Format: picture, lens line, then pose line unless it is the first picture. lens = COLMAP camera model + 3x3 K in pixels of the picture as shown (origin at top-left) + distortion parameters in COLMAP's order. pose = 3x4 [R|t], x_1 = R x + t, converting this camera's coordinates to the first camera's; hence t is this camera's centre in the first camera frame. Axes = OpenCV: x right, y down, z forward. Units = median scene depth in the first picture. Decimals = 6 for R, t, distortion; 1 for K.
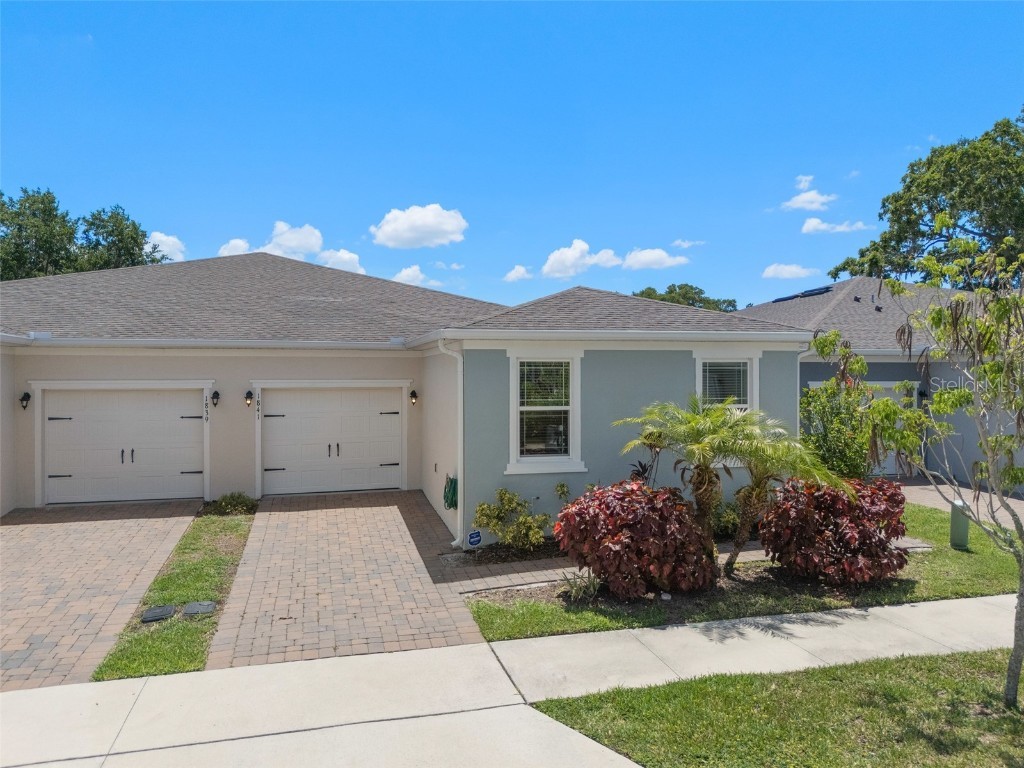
lens RADIAL K [[766.9, 0, 519.9], [0, 766.9, 403.0], [0, 0, 1]] dist [0.050305, -0.040997]
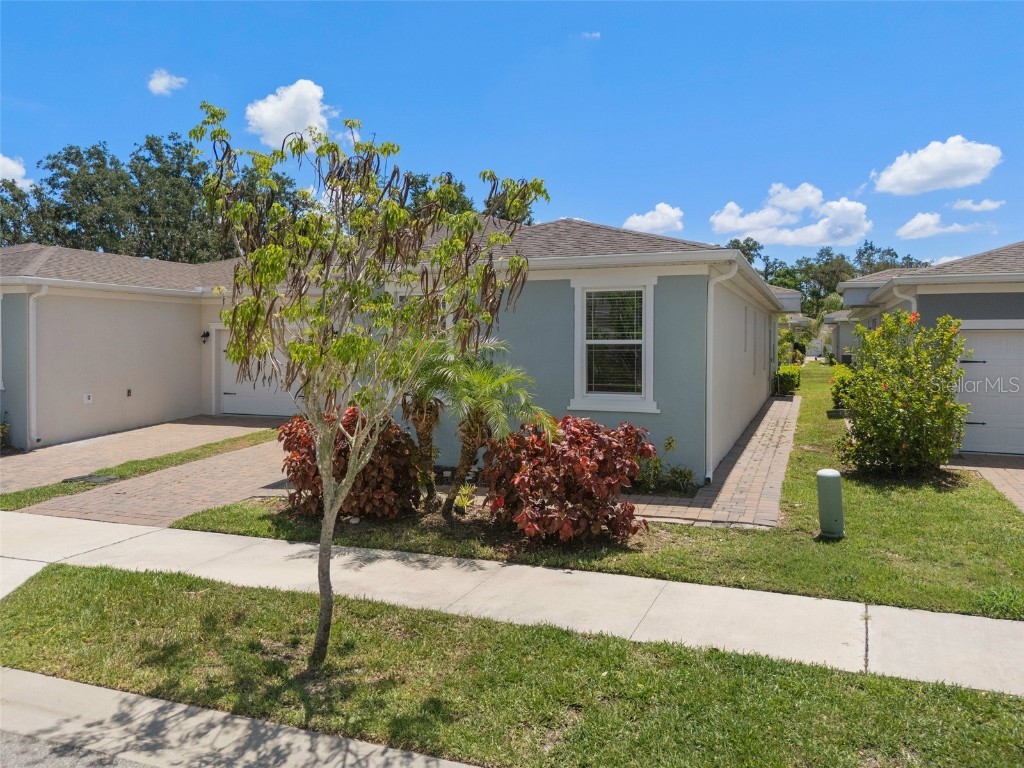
lens RADIAL K [[766.9, 0, 518.7], [0, 766.9, 381.6], [0, 0, 1]] dist [0.050305, -0.040997]
pose [[0.808258, 0.033217, -0.587891, 0.874132], [-0.020537, 0.999390, 0.028232, 0.035029], [0.588470, -0.010745, 0.808447, 0.292449]]
